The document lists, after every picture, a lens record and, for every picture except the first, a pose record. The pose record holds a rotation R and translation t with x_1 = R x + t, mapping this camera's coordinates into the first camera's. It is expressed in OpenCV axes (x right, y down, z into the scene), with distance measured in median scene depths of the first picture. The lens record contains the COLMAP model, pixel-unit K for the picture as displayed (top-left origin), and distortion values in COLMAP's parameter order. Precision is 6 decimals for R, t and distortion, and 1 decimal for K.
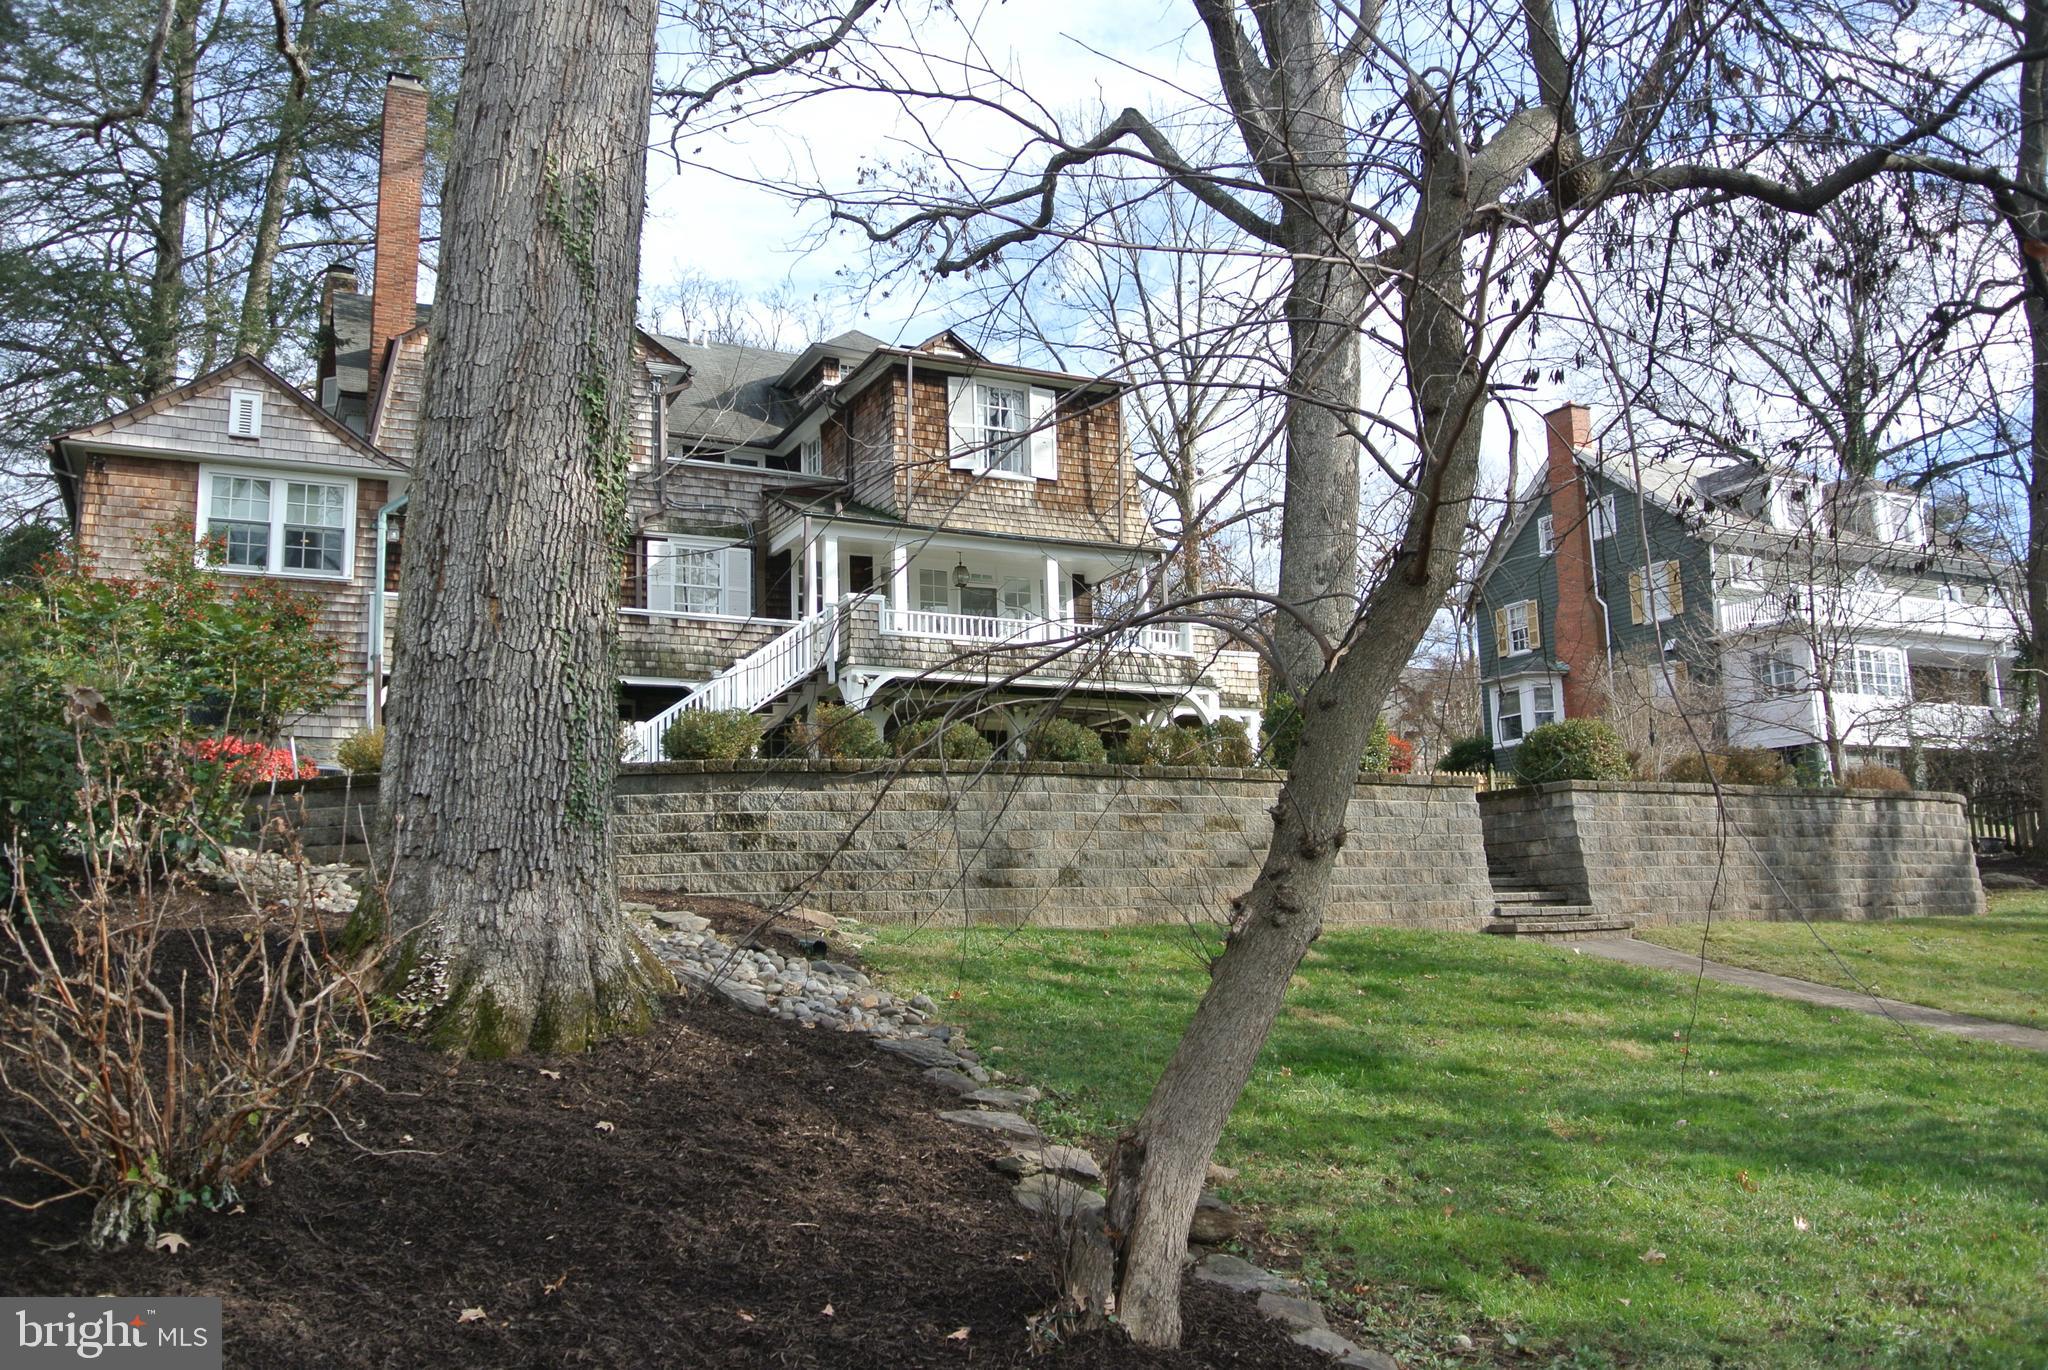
lens RADIAL K [[1637.0, 0, 1024.2], [0, 1637.0, 683.6], [0, 0, 1]] dist [0.000070, -0.000769]
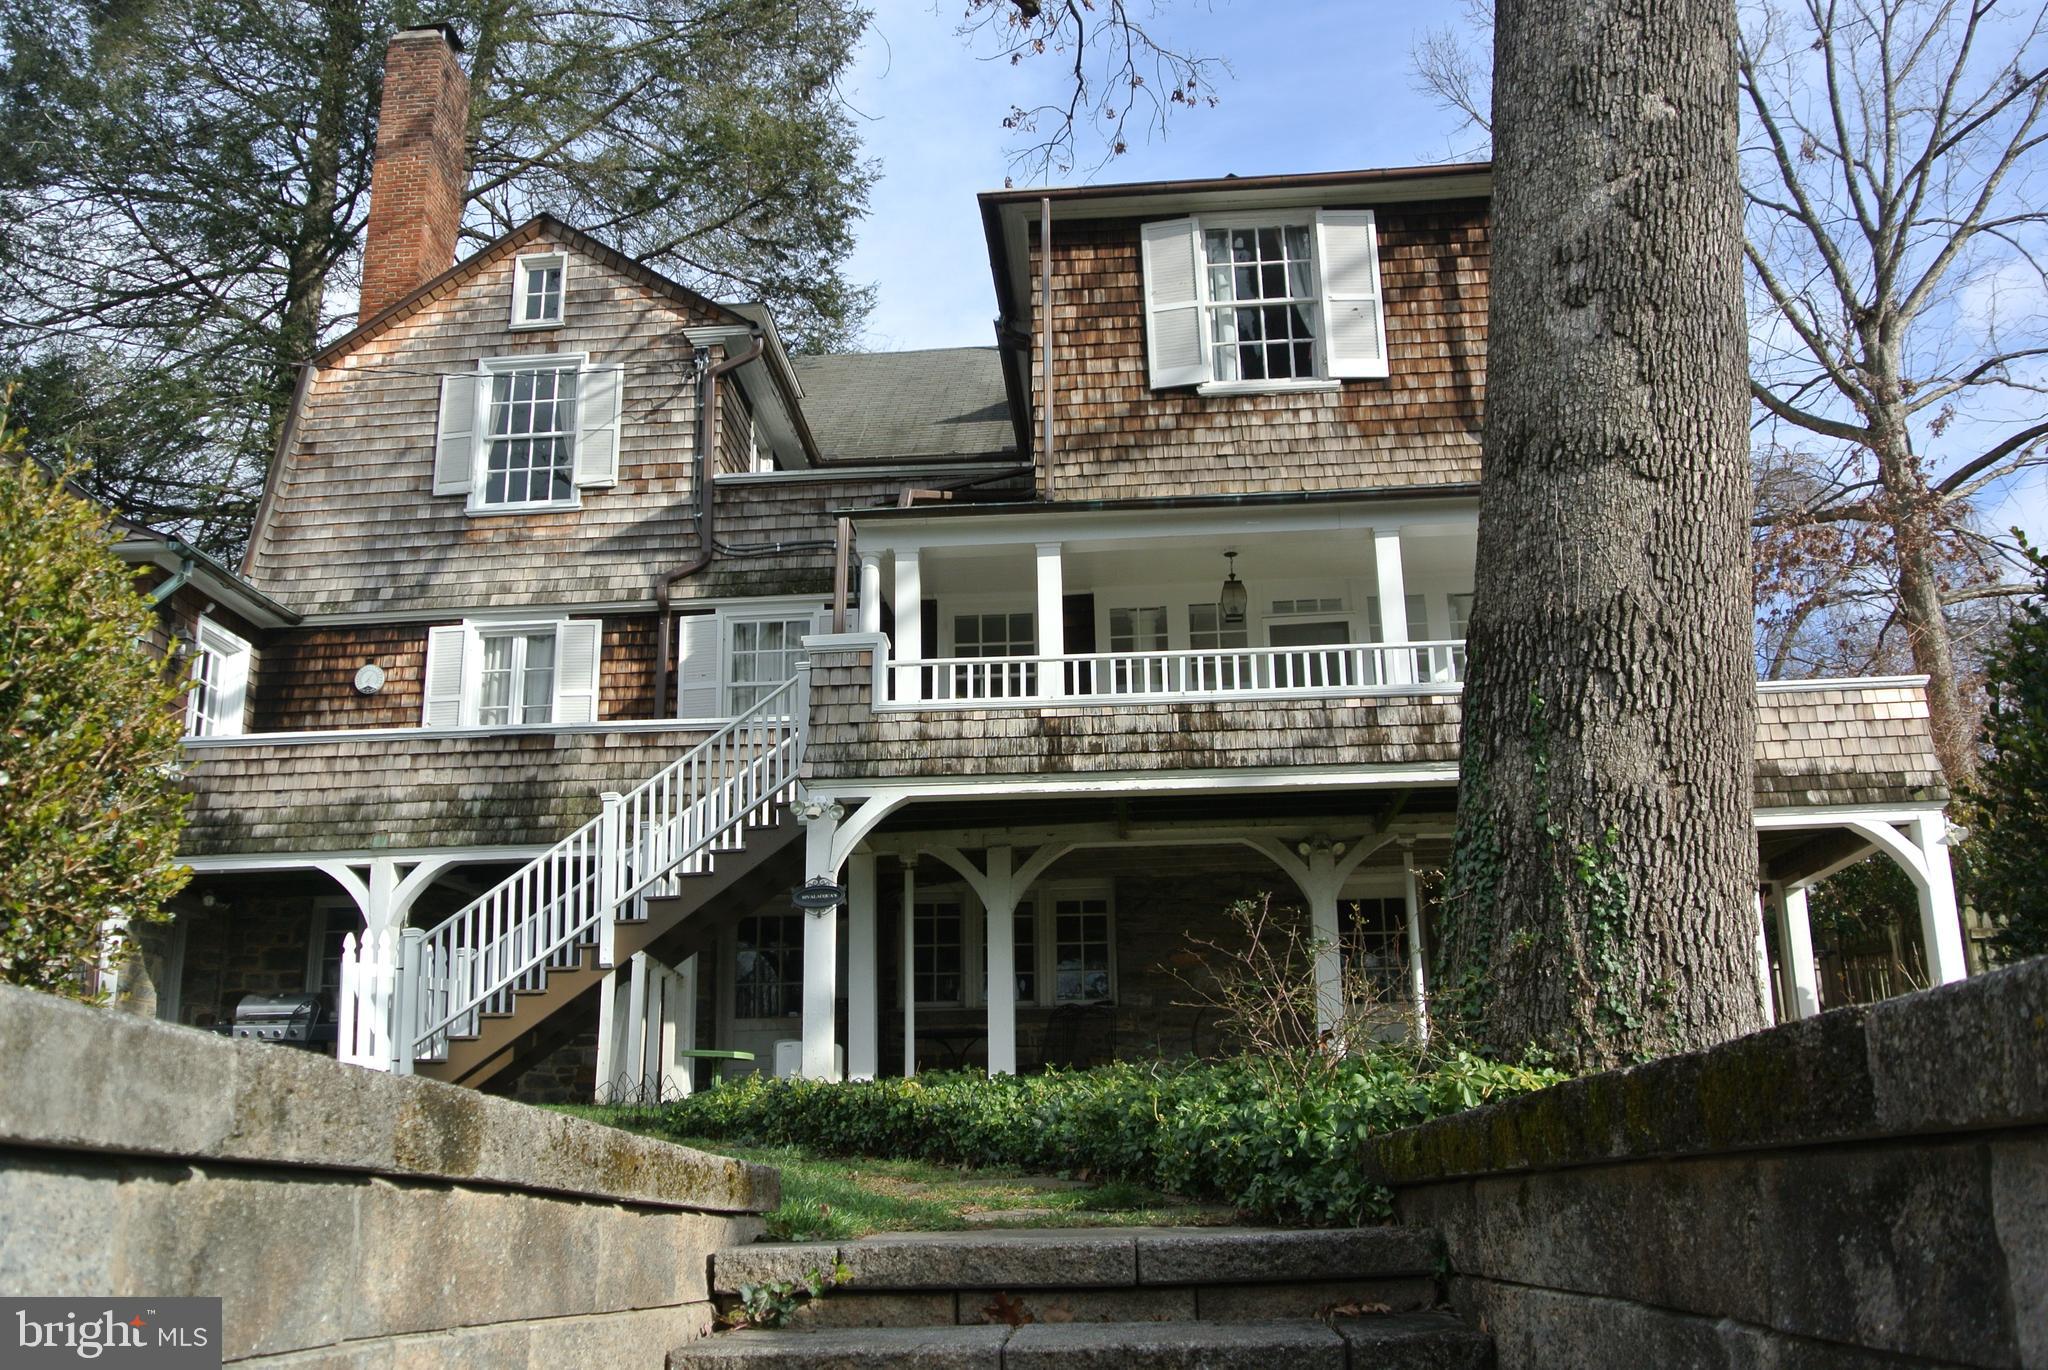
lens RADIAL K [[1764.9, 0, 1022.6], [0, 1764.9, 686.6], [0, 0, 1]] dist [-0.047595, 0.022498]
pose [[0.855613, -0.133946, -0.499985, 0.183708], [0.076558, 0.988062, -0.133690, 0.030681], [0.511923, 0.076109, 0.855653, 0.515879]]
